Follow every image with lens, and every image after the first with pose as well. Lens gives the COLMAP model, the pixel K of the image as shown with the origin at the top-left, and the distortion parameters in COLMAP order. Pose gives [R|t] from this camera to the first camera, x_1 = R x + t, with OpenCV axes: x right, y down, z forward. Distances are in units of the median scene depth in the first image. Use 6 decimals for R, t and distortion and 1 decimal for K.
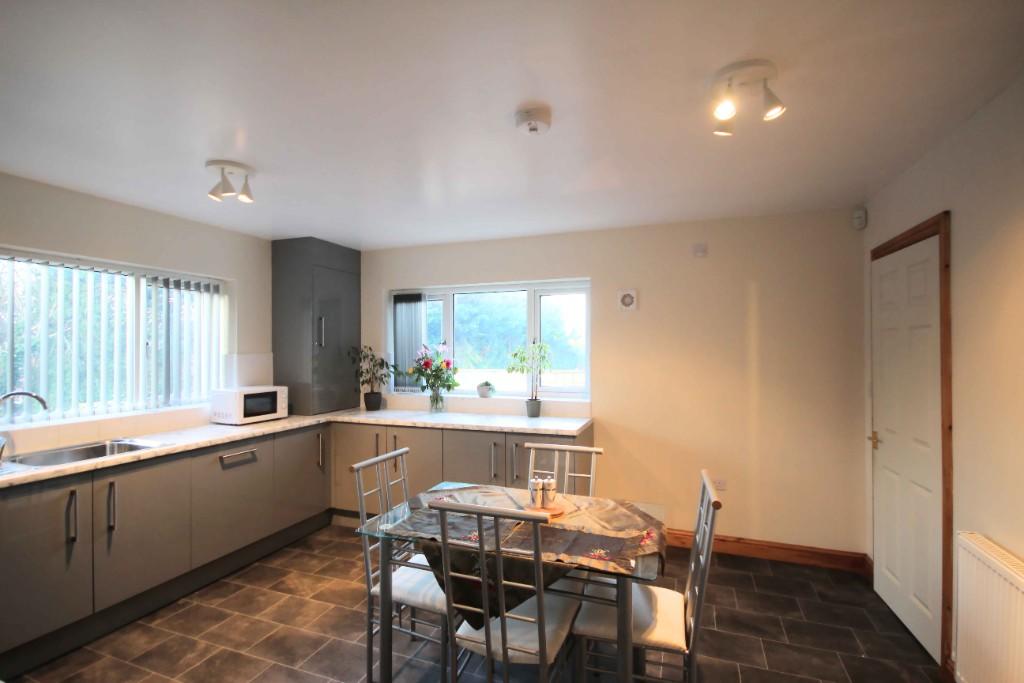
lens RADIAL K [[478.5, 0, 512.8], [0, 478.5, 340.4], [0, 0, 1]] dist [0.000904, -0.008629]
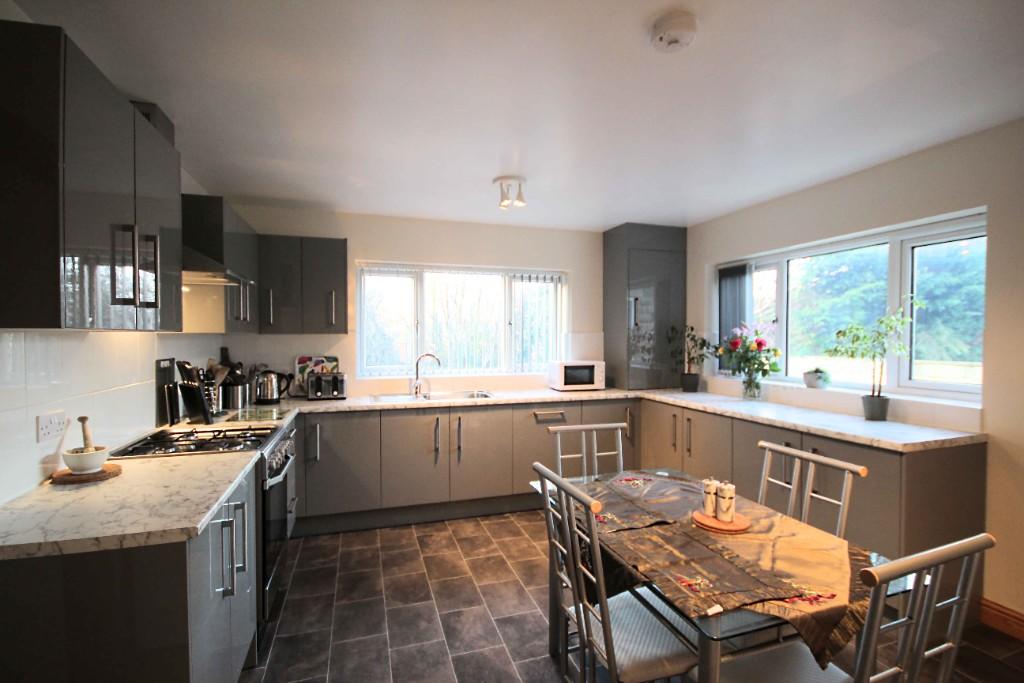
lens RADIAL K [[474.8, 0, 511.3], [0, 474.8, 344.7], [0, 0, 1]] dist [-0.003118, -0.000530]
pose [[0.617598, 0.015971, -0.786331, 0.273590], [0.011626, 0.999499, 0.029431, 0.021813], [0.786408, -0.027318, 0.617103, 0.150813]]
